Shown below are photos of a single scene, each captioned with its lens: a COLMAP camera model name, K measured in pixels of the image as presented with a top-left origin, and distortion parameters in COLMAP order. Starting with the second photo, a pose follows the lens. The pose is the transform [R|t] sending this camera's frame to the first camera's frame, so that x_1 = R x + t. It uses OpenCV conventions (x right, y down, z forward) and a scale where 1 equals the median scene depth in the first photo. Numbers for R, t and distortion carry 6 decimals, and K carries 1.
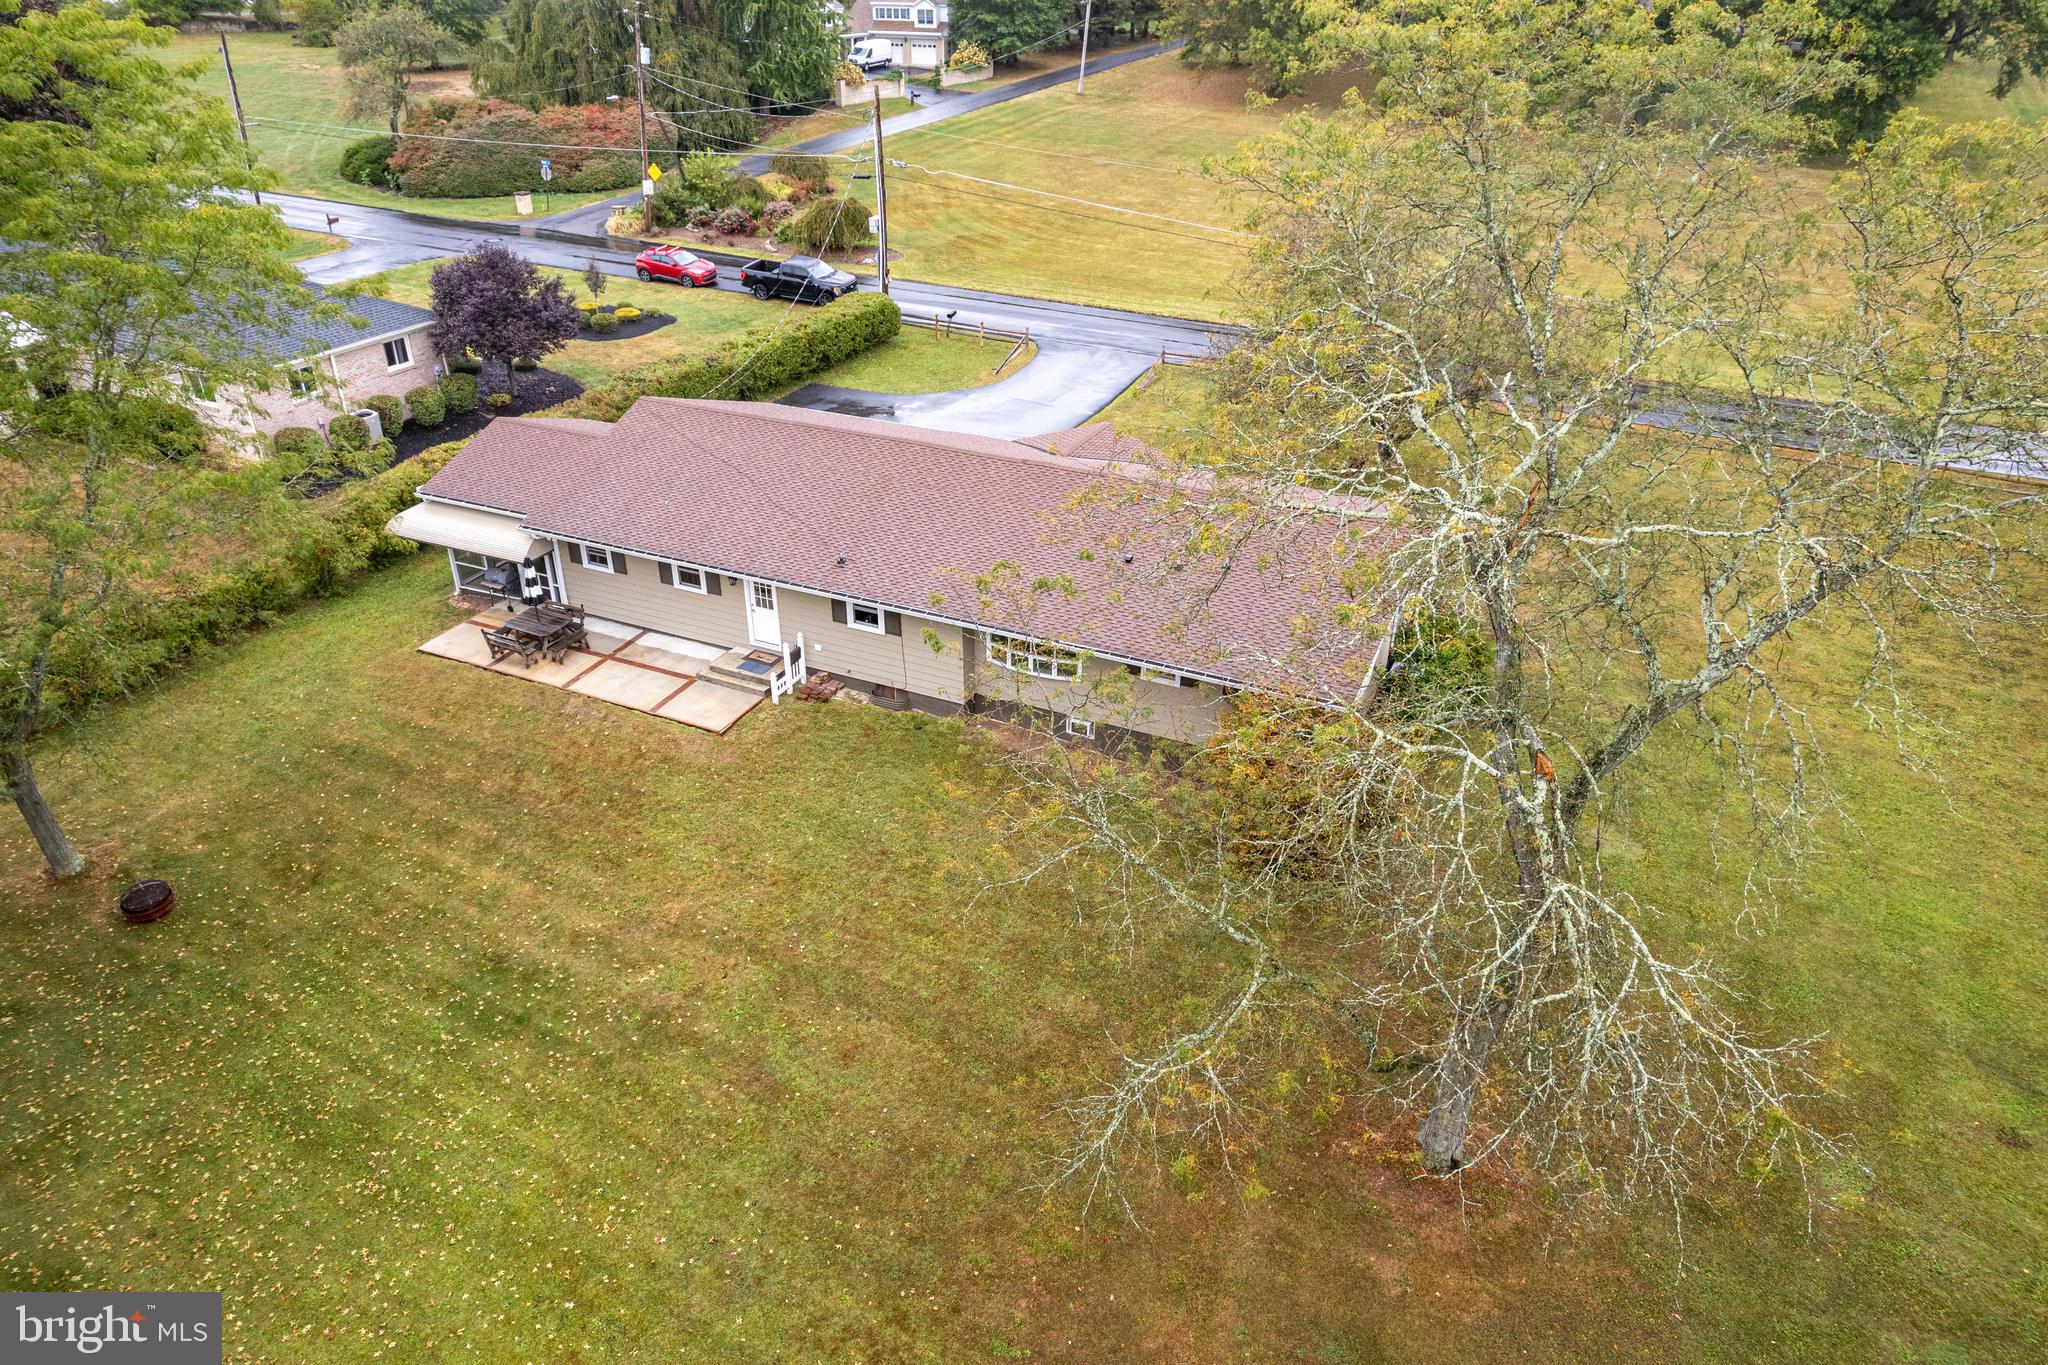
lens RADIAL K [[1337.6, 0, 1017.8], [0, 1337.6, 687.0], [0, 0, 1]] dist [-0.049717, 0.018802]
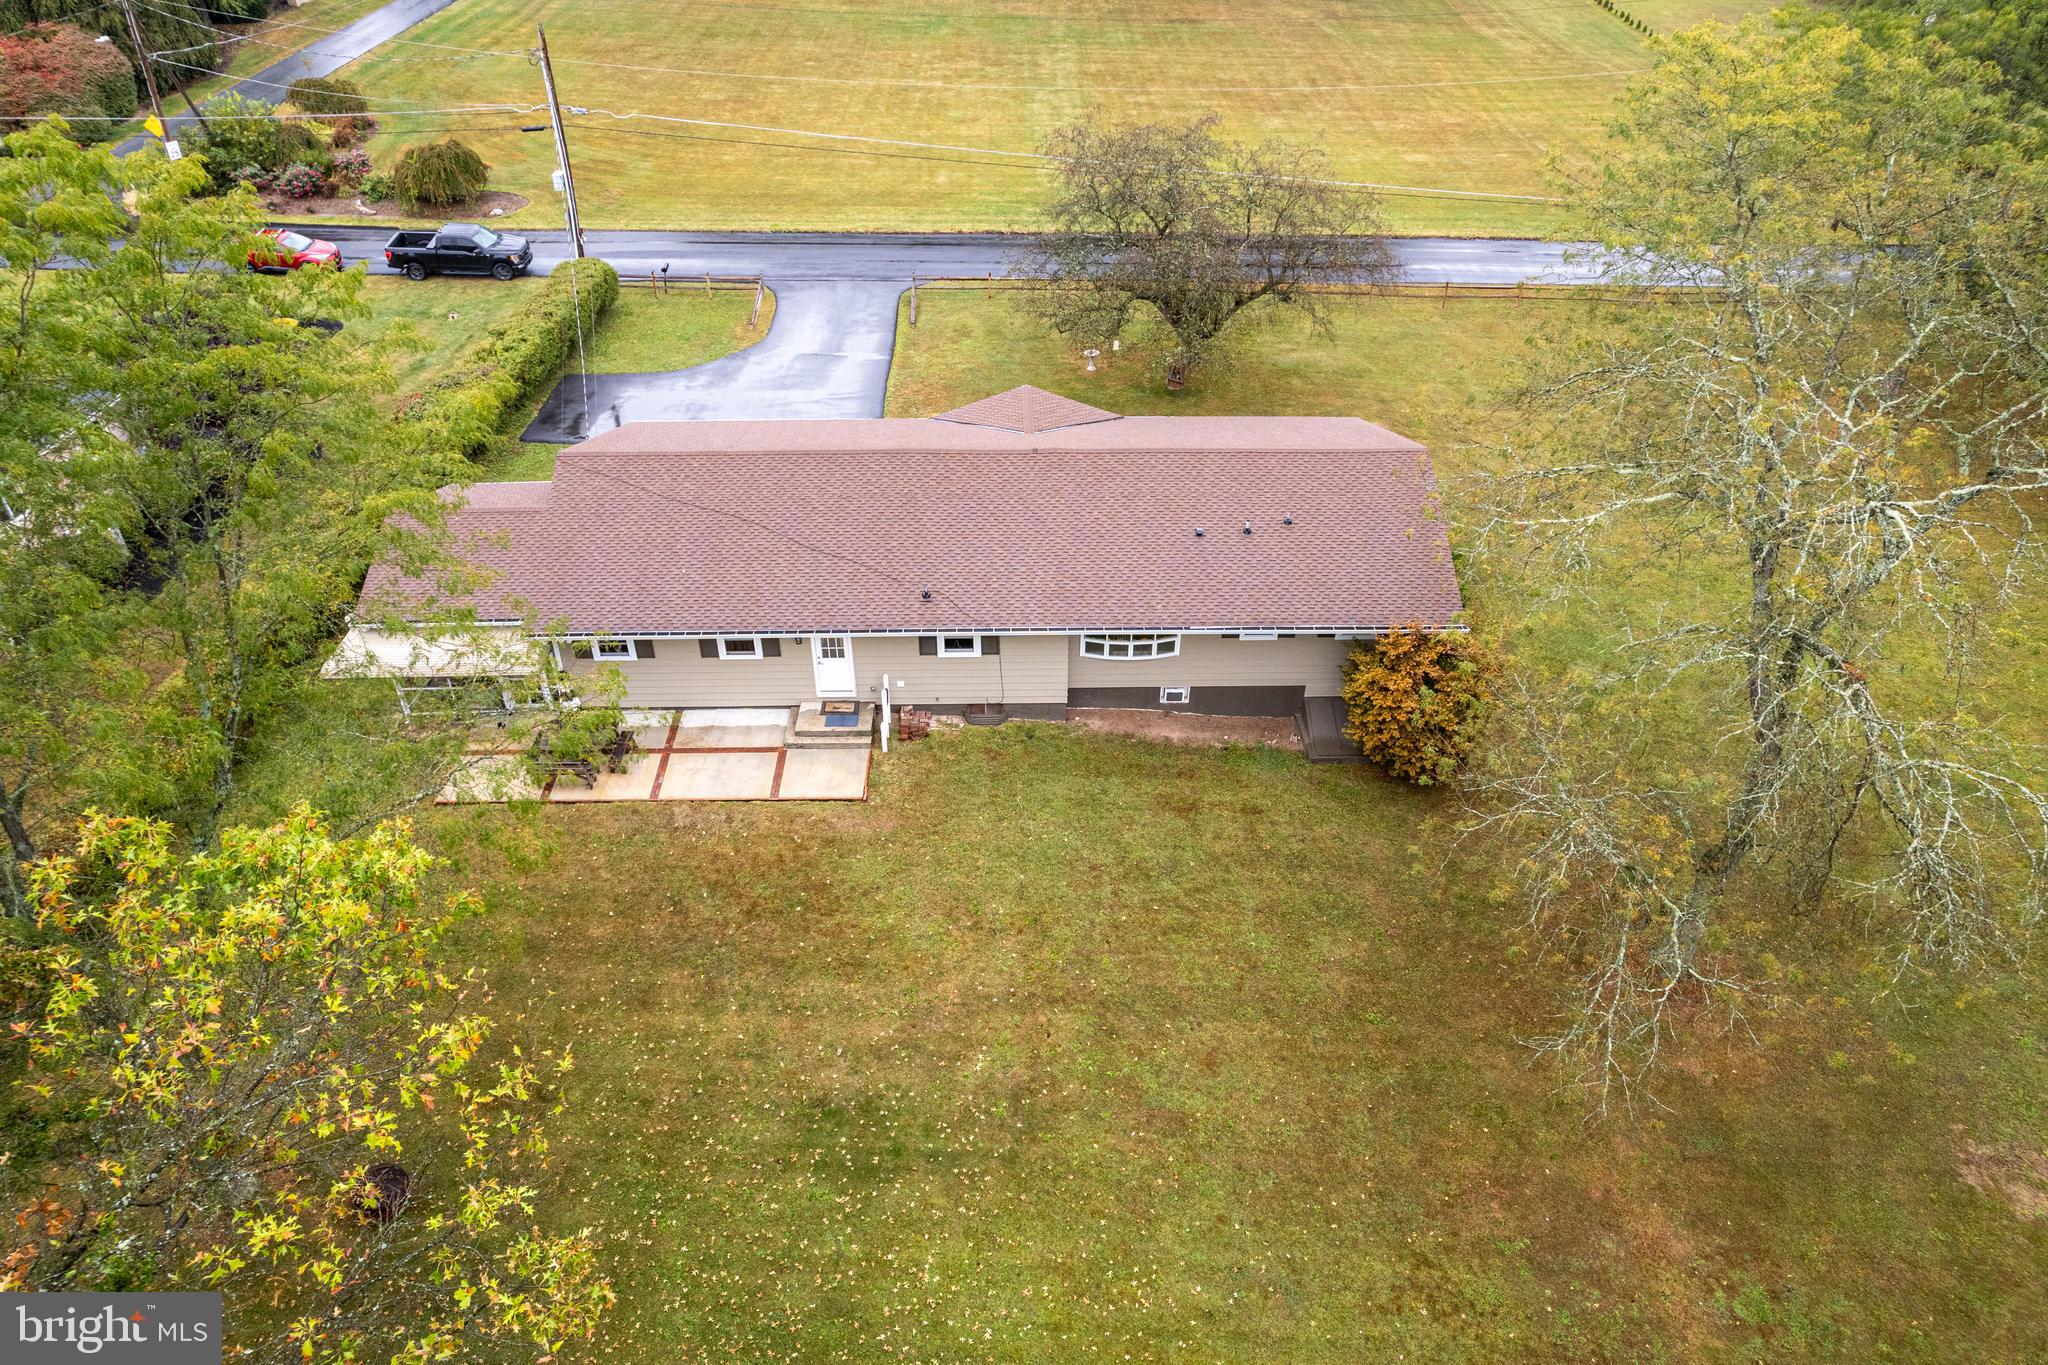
lens RADIAL K [[1337.6, 0, 1020.4], [0, 1337.6, 674.6], [0, 0, 1]] dist [-0.049717, 0.018802]
pose [[0.896487, -0.259496, 0.359127, -0.423713], [0.218402, 0.964043, 0.151396, -0.166556], [-0.385501, -0.057290, 0.920927, 0.061318]]
